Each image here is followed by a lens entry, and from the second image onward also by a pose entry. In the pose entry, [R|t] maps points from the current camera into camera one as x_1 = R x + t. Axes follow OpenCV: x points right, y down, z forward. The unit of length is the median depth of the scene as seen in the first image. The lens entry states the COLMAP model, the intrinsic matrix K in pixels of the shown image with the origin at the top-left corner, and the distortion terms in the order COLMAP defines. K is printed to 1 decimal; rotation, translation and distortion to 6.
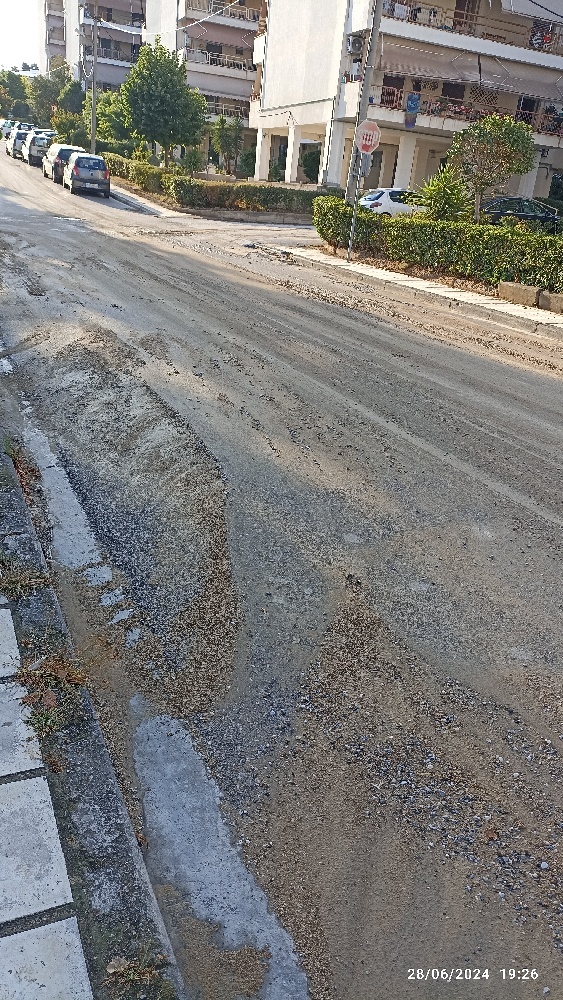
lens RADIAL K [[715.5, 0, 295.4], [0, 715.5, 500.2], [0, 0, 1]] dist [0.092652, -0.081119]
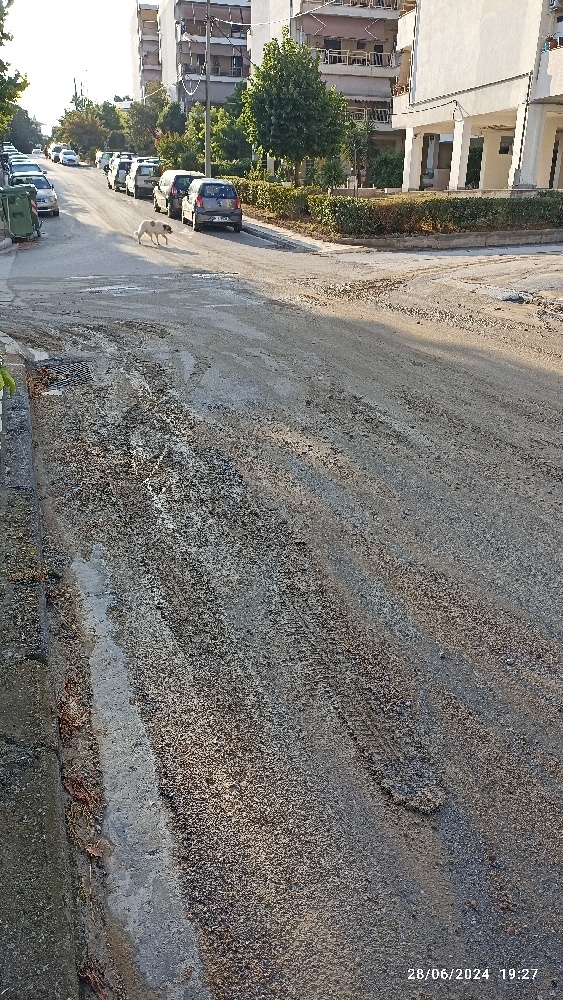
lens RADIAL K [[706.0, 0, 277.7], [0, 706.0, 473.4], [0, 0, 1]] dist [0.101790, -0.086320]
pose [[0.990235, -0.031805, -0.135732, -0.105460], [0.026634, 0.998855, -0.039750, -0.109317], [0.136841, 0.035747, 0.989948, 0.224571]]
